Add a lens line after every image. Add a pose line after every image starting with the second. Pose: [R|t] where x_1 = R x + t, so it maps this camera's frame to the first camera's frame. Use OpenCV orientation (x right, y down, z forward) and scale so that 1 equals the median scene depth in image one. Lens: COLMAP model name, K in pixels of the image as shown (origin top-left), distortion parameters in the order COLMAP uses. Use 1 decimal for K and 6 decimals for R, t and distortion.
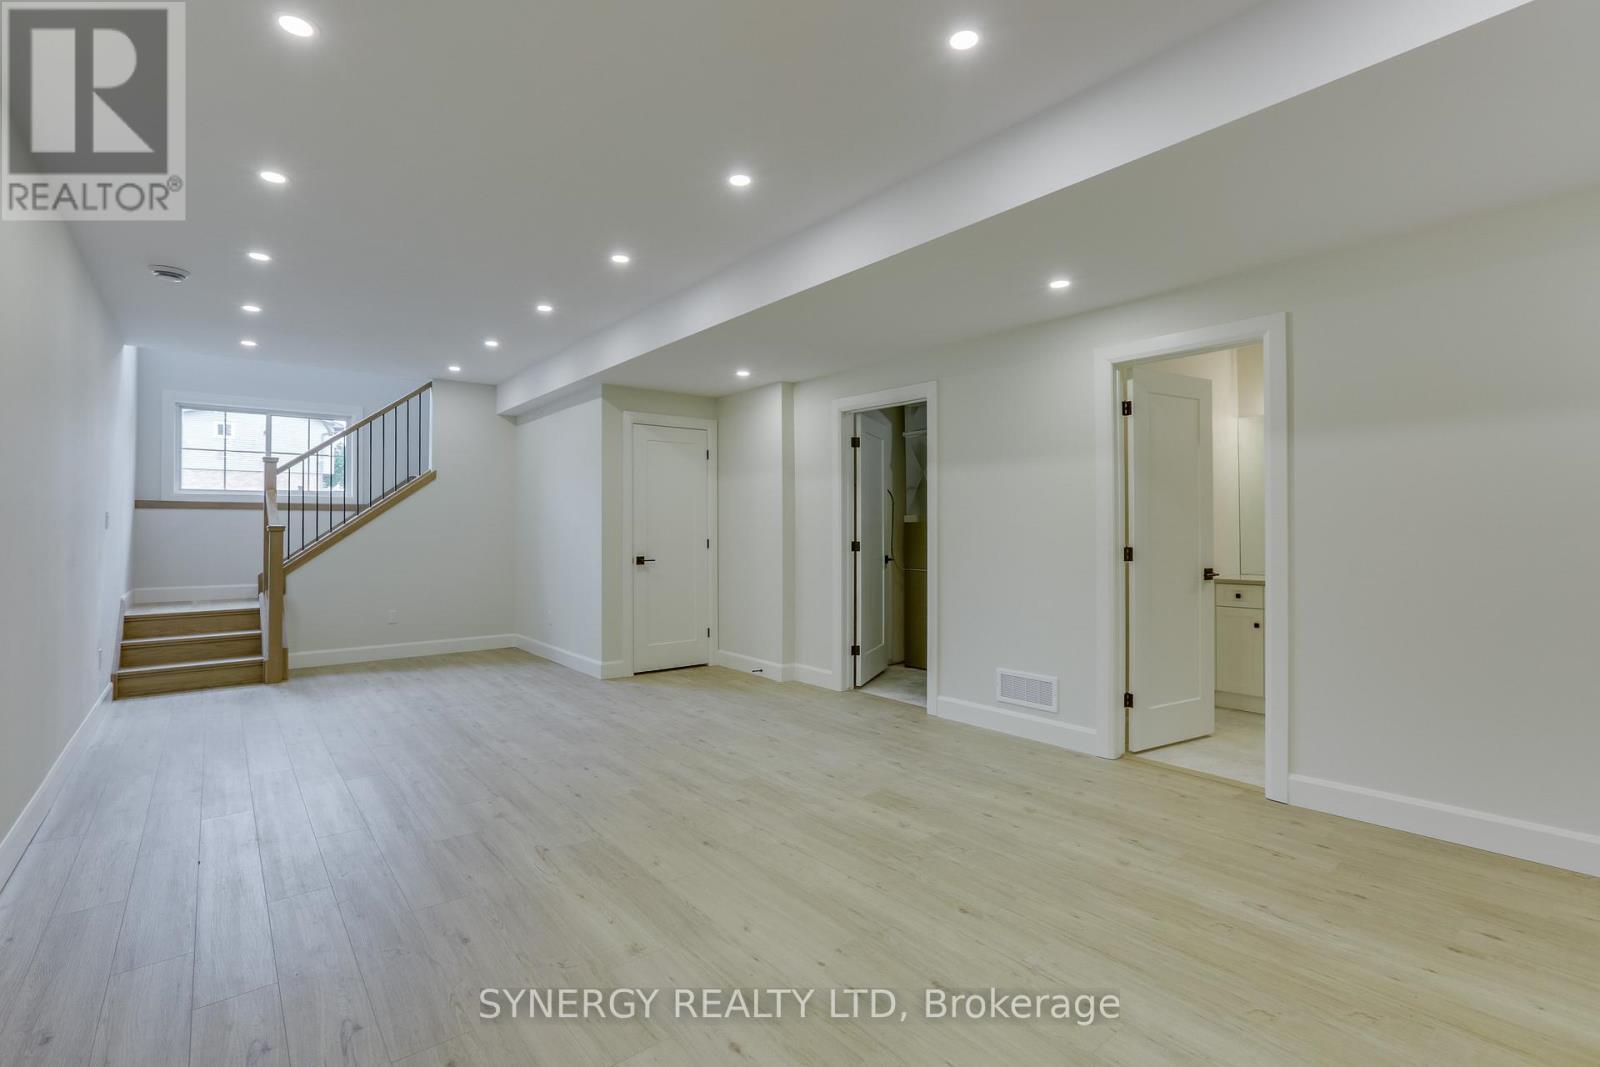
lens RADIAL K [[727.4, 0, 800.0], [0, 727.4, 533.5], [0, 0, 1]] dist [-0.093960, 0.047149]
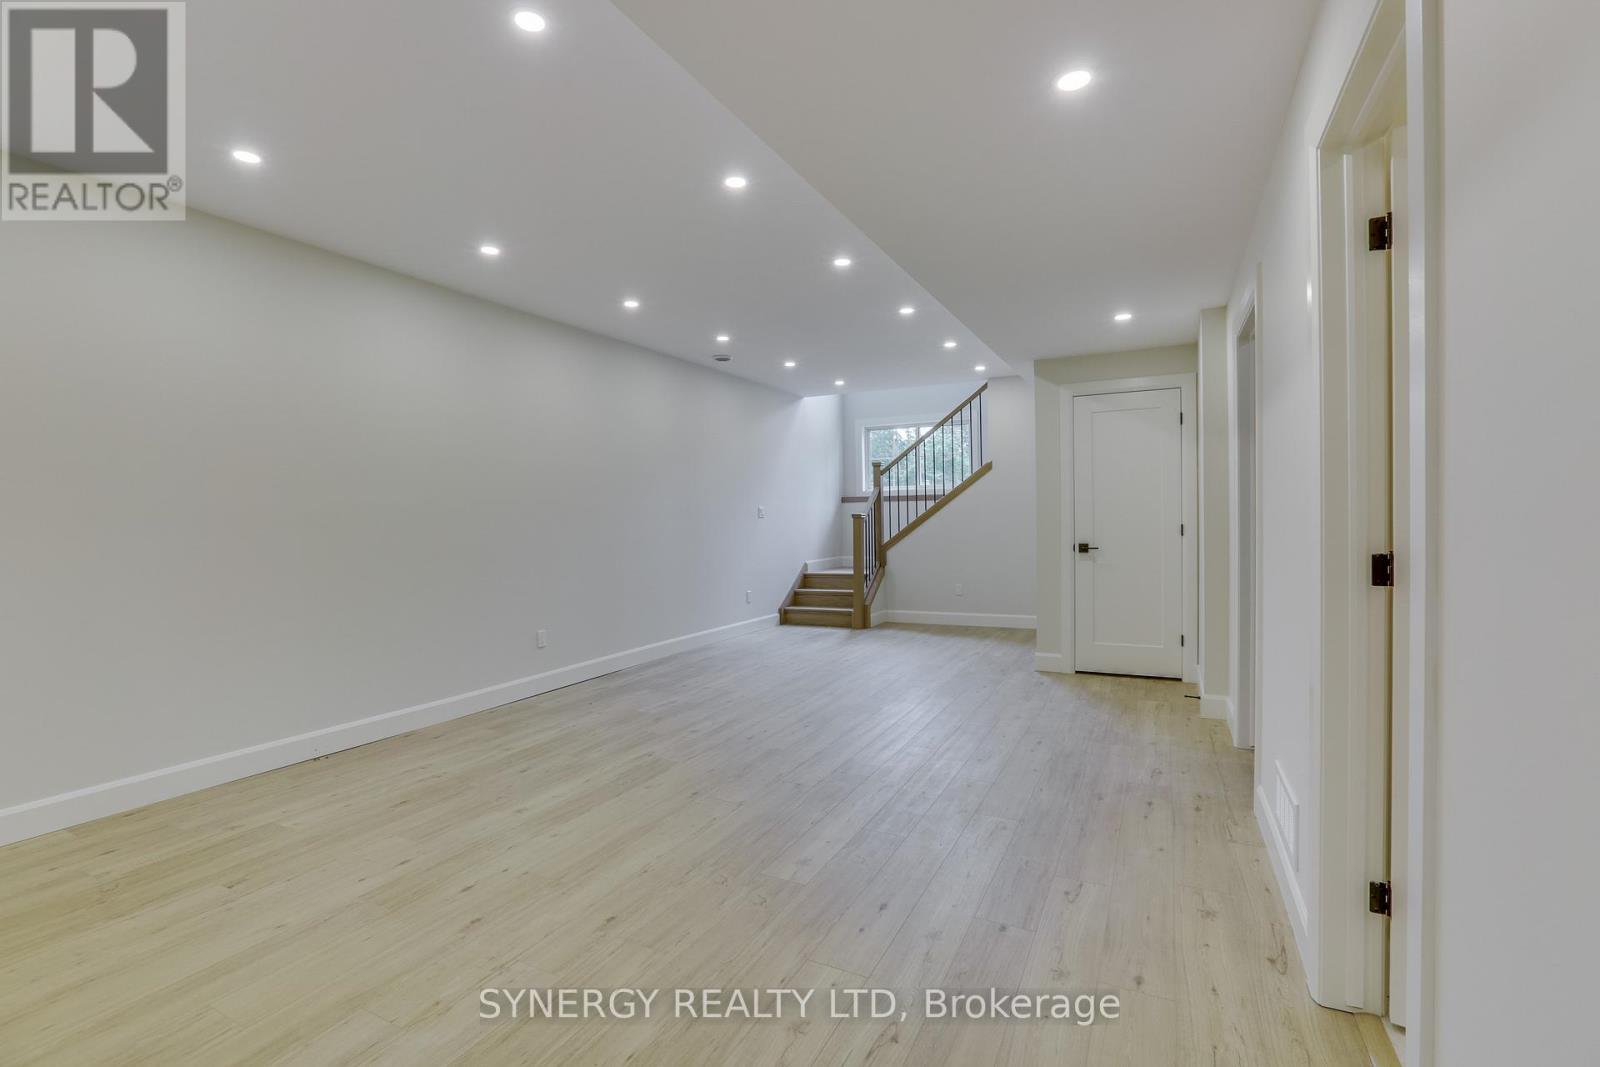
lens RADIAL K [[717.9, 0, 797.8], [0, 717.9, 525.2], [0, 0, 1]] dist [-0.044456, 0.014170]
pose [[0.403331, 0.004951, -0.915041, 0.455797], [0.010649, 0.999892, 0.010104, -0.003729], [0.914992, -0.013820, 0.403235, 0.320733]]
